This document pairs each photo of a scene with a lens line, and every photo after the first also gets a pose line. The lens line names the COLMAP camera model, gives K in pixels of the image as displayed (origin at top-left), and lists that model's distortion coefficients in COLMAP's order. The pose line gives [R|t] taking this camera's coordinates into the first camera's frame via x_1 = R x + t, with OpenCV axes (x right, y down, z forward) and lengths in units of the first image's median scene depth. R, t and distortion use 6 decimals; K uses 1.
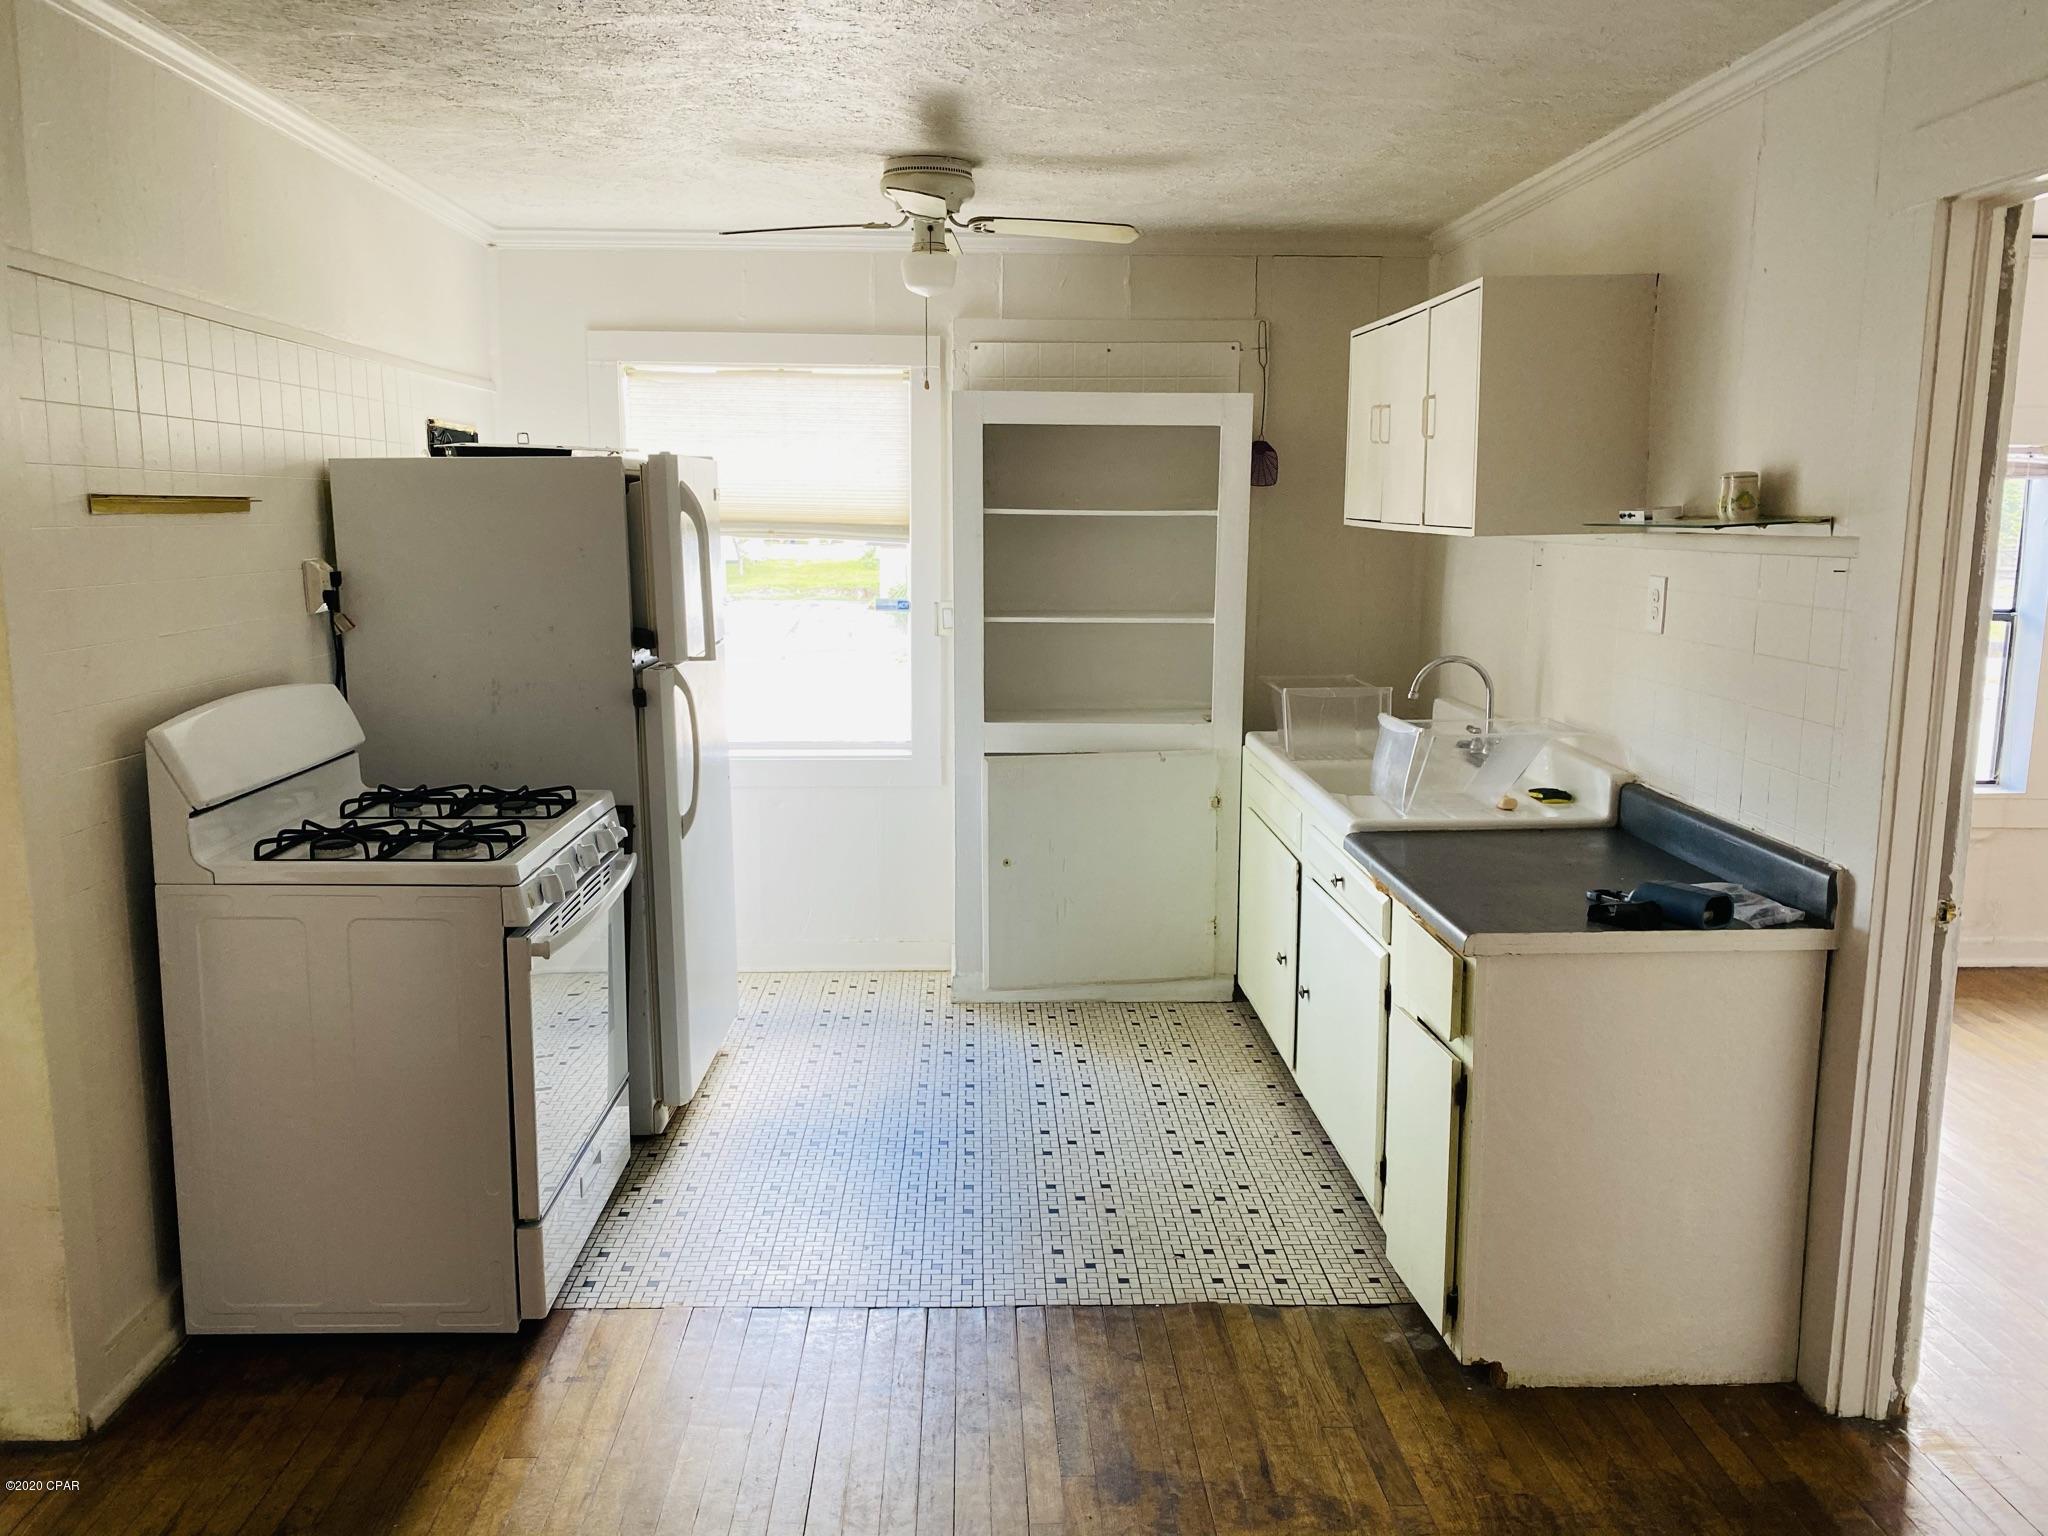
lens RADIAL K [[1558.8, 0, 1026.3], [0, 1558.8, 767.5], [0, 0, 1]] dist [0.014116, 0.008833]
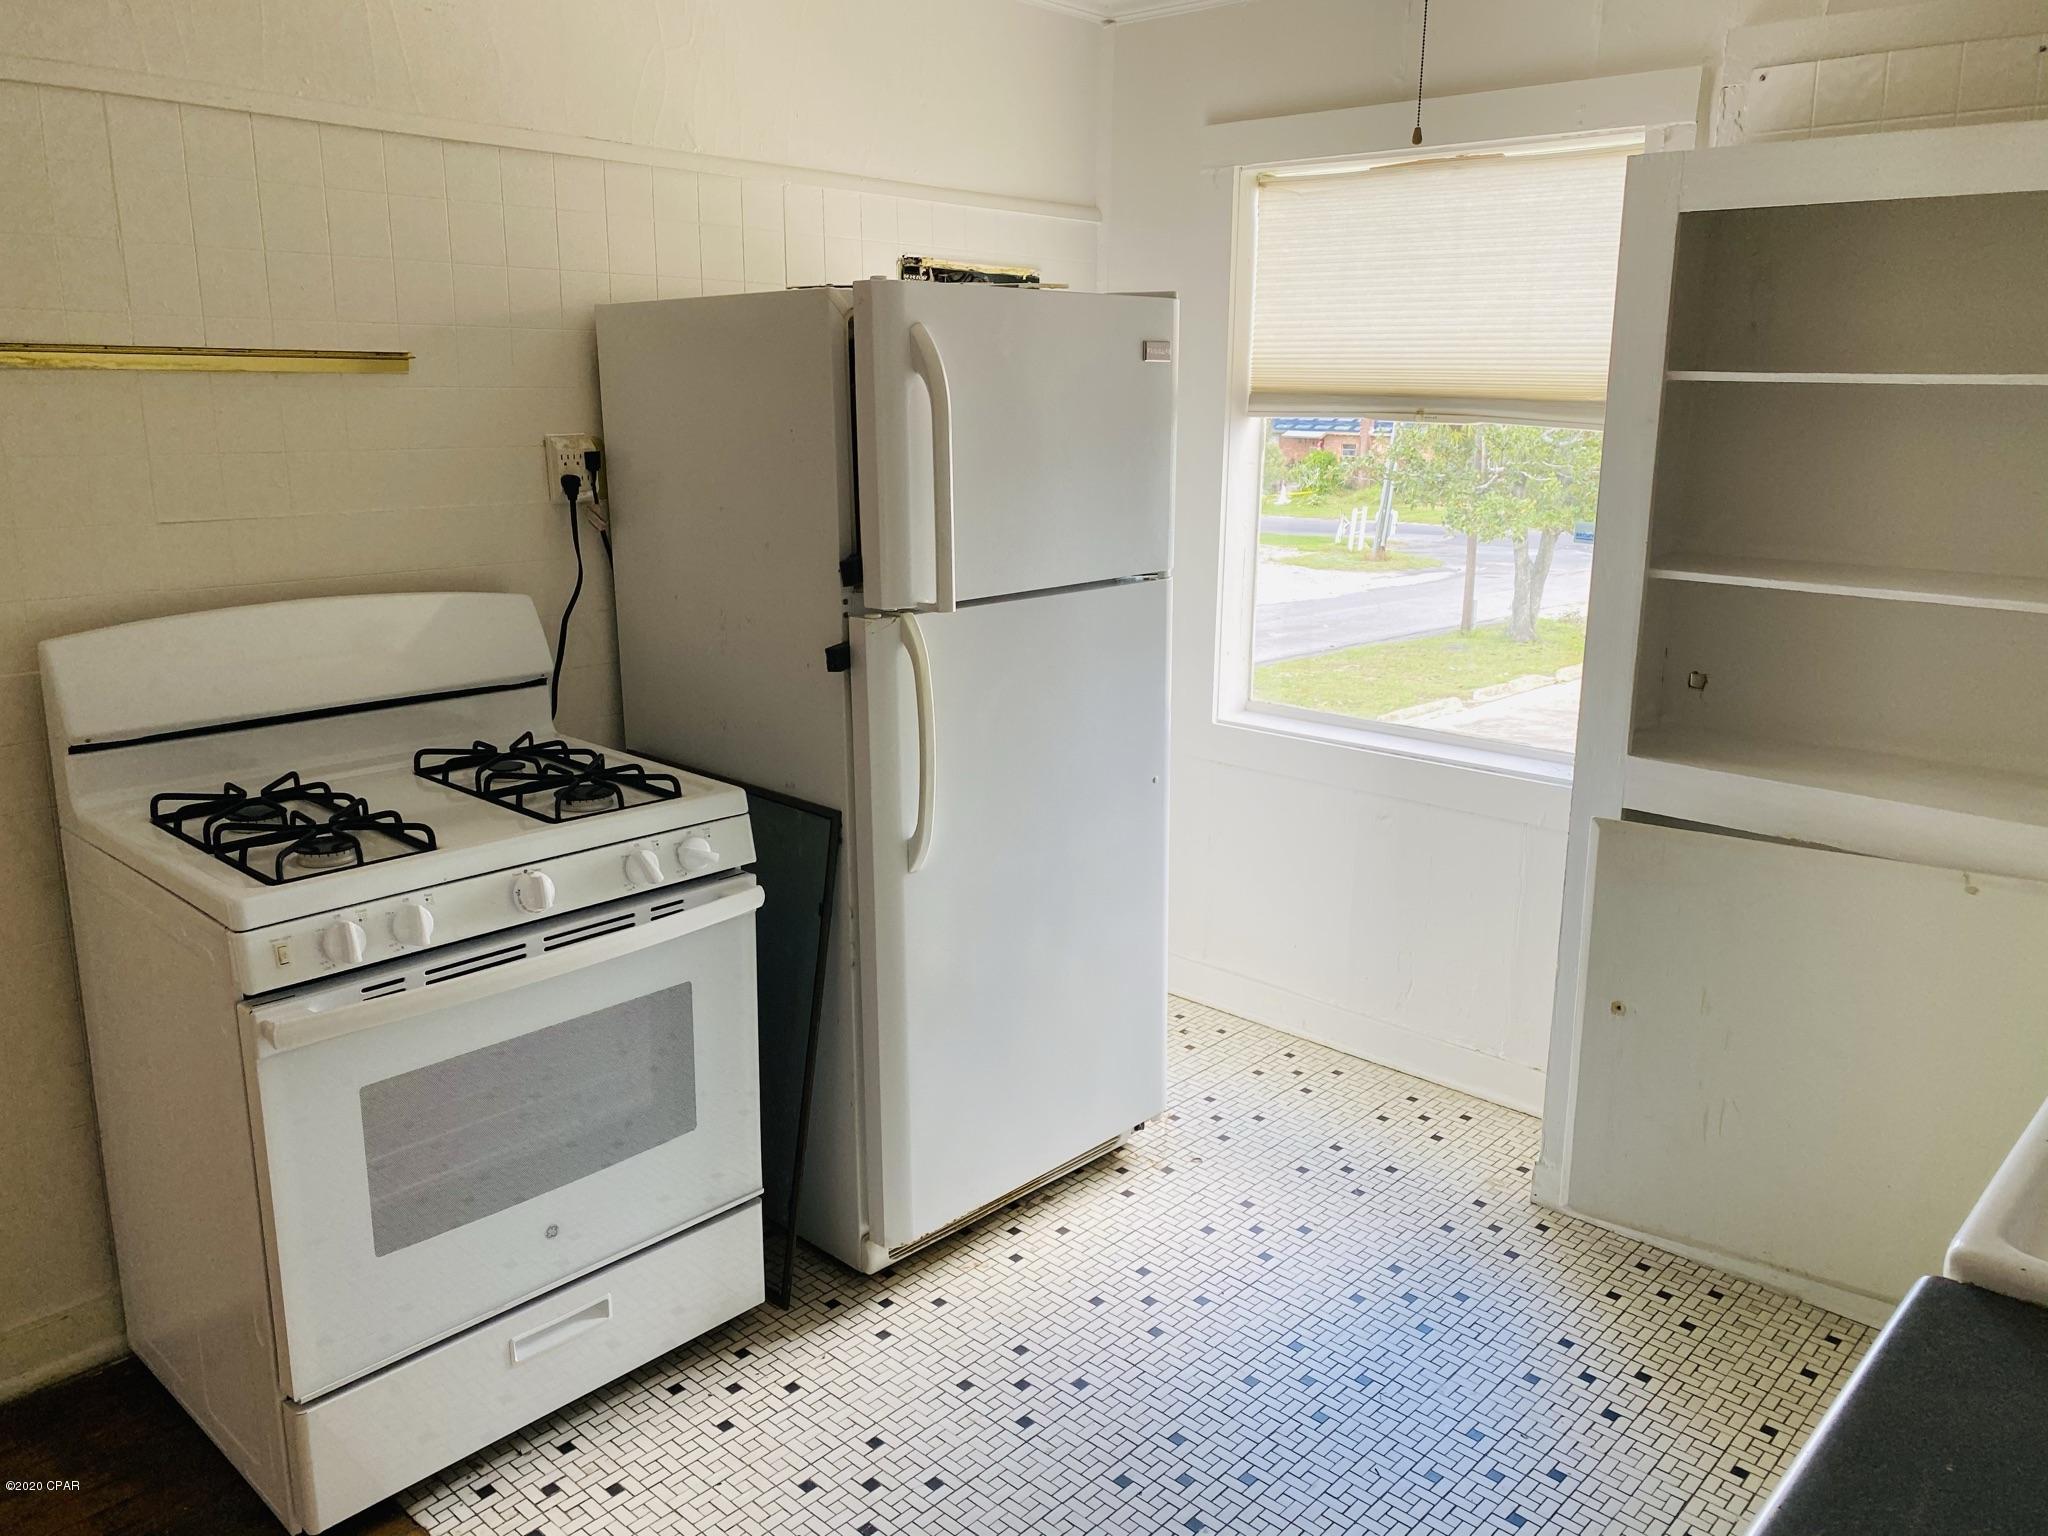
lens RADIAL K [[1558.8, 0, 1023.4], [0, 1558.8, 761.4], [0, 0, 1]] dist [0.014116, 0.008833]
pose [[0.708092, 0.165223, -0.686519, 0.212785], [-0.118896, 0.986256, 0.114729, -0.067048], [0.696039, 0.000386, 0.718004, 0.448786]]
